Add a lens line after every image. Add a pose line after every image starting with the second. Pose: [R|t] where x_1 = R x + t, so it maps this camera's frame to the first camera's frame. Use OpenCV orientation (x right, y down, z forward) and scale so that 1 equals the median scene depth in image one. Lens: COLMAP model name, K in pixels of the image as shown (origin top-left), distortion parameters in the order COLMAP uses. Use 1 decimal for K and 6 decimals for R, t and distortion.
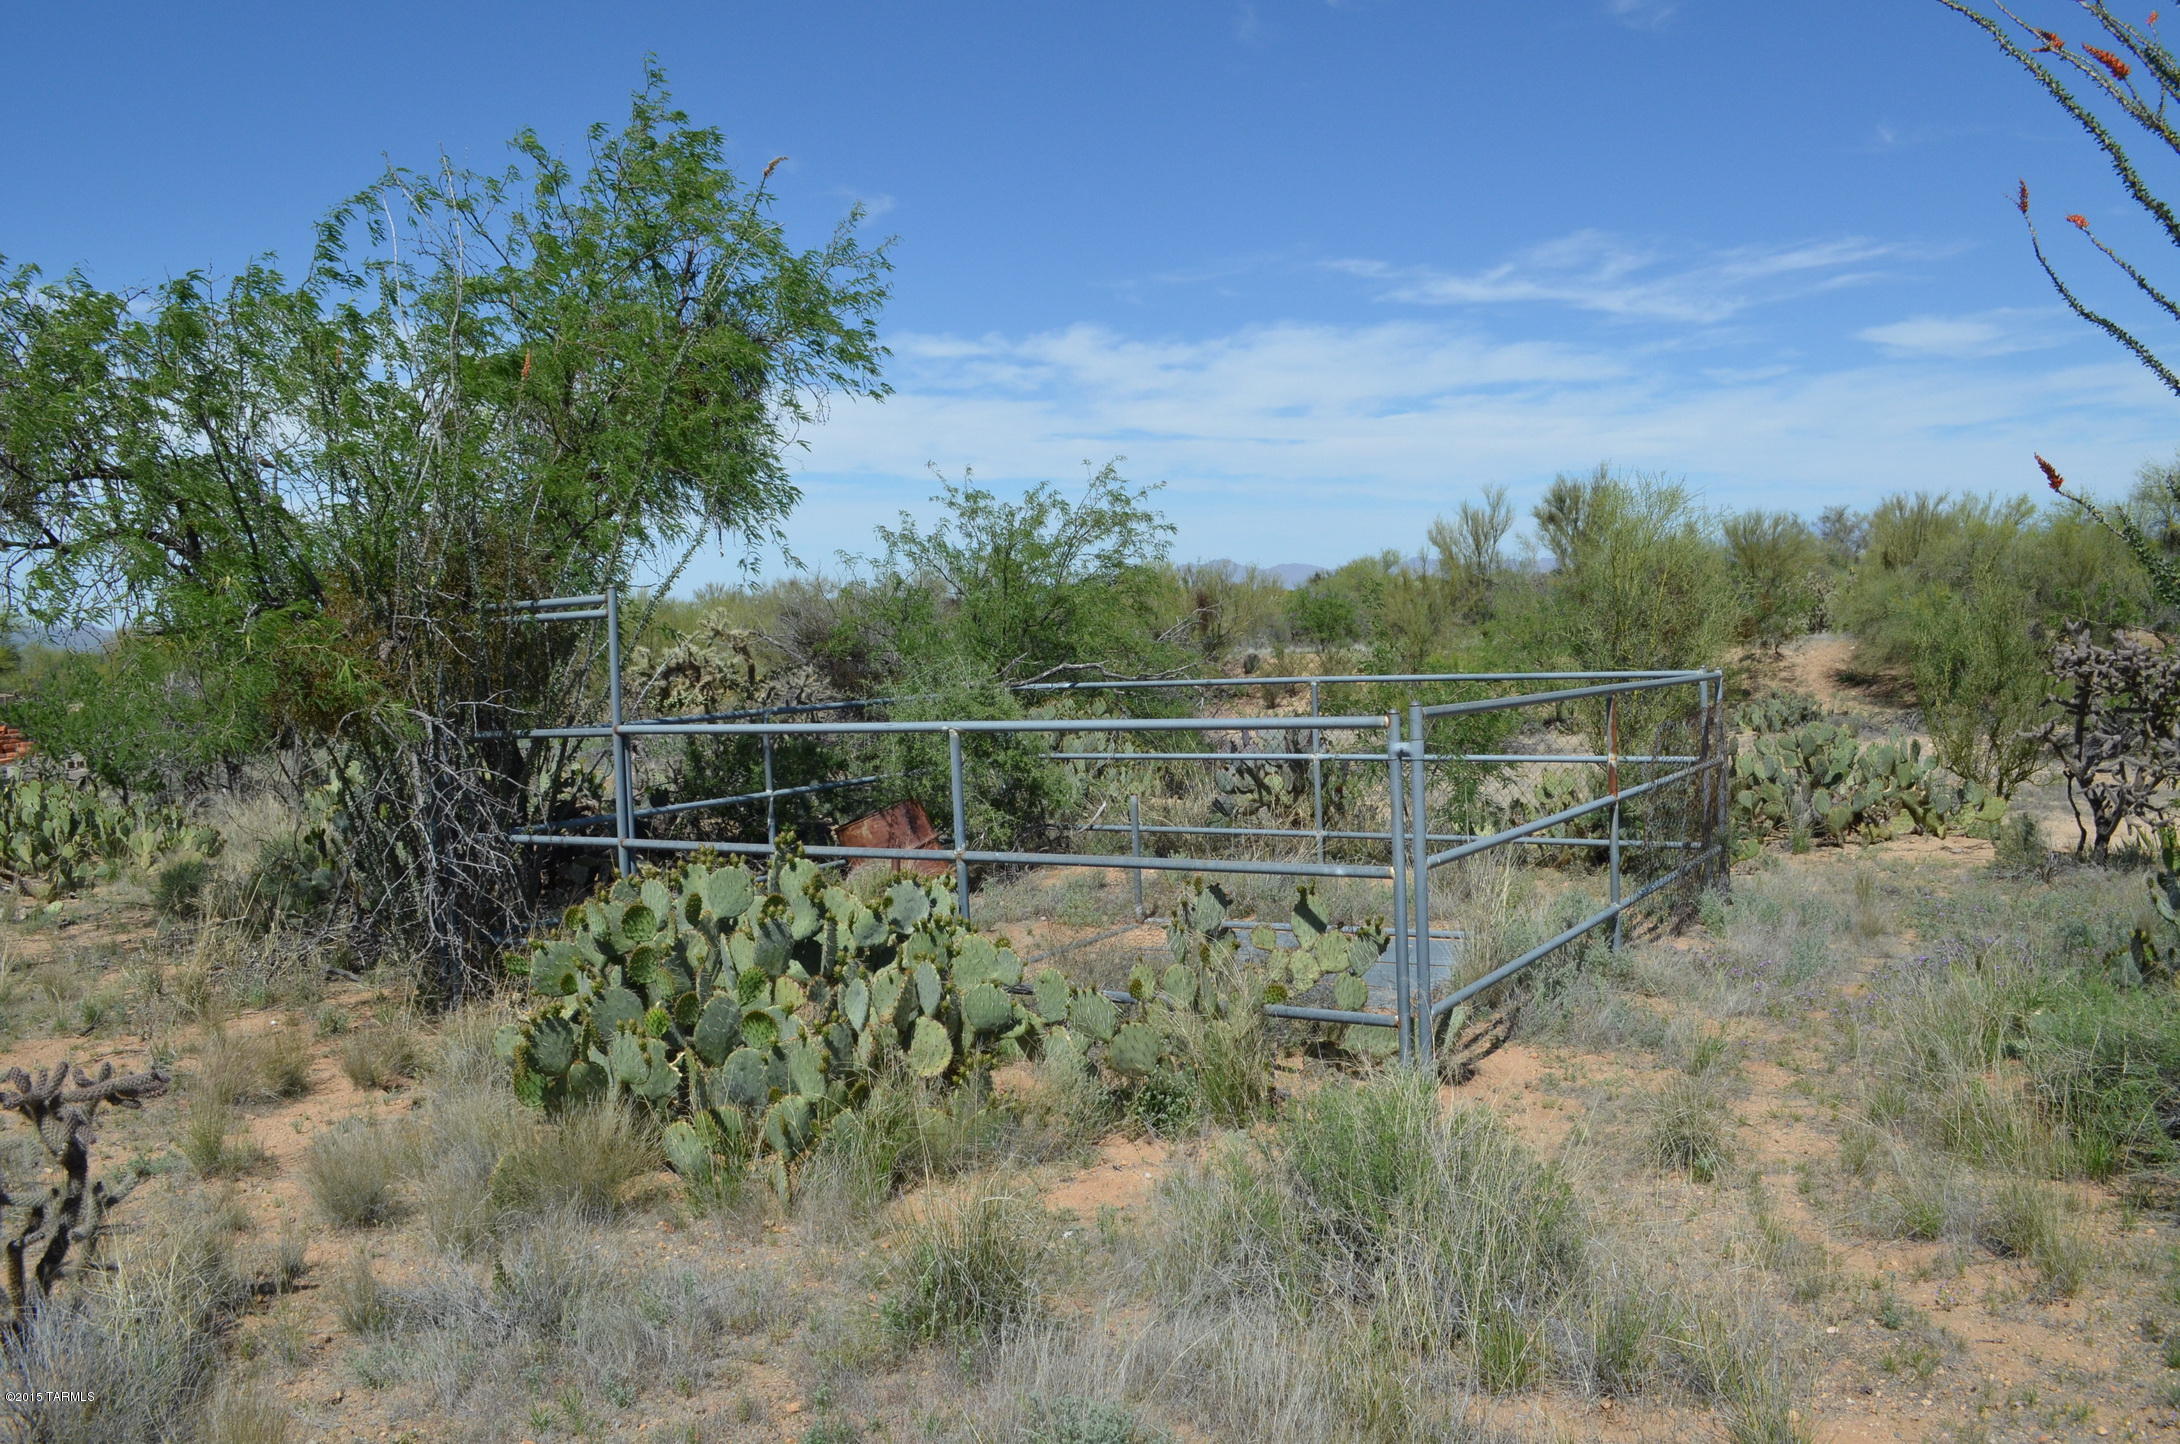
lens RADIAL K [[1707.1, 0, 1085.0], [0, 1707.1, 729.8], [0, 0, 1]] dist [-0.088018, -0.001278]
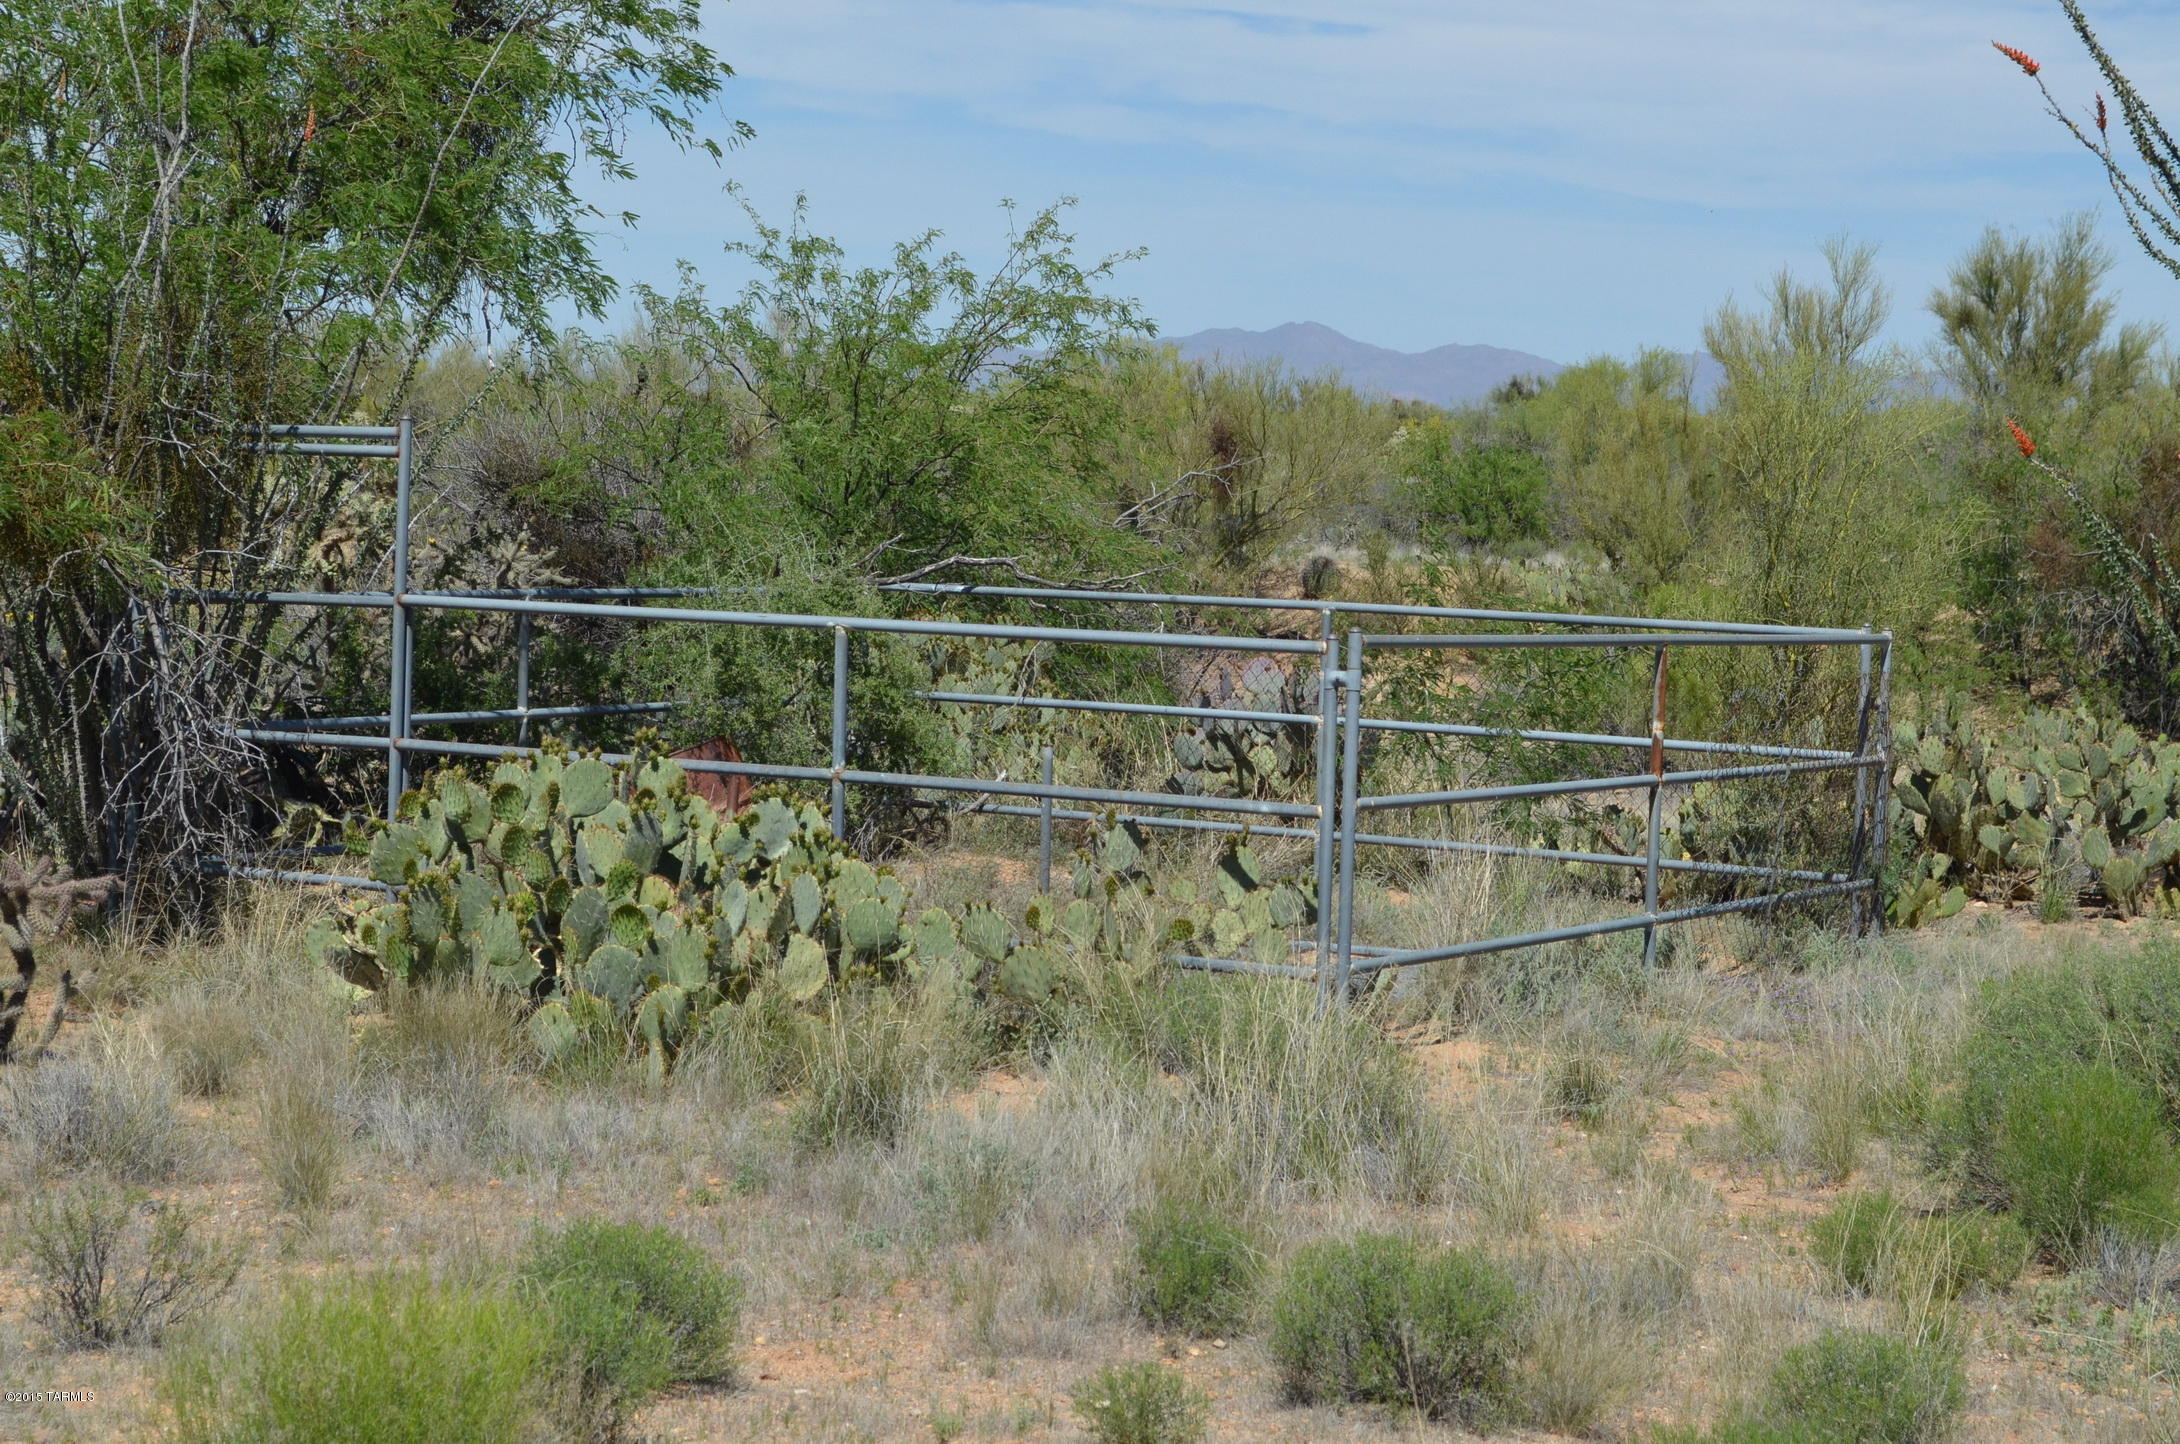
lens RADIAL K [[4183.2, 0, 1089.0], [0, 4183.2, 723.6], [0, 0, 1]] dist [0.085105, 0.000000]
pose [[0.996870, 0.071522, 0.033690, -0.013923], [-0.071581, 0.997435, 0.000524, 0.026067], [-0.033566, -0.002934, 0.999432, -0.746396]]
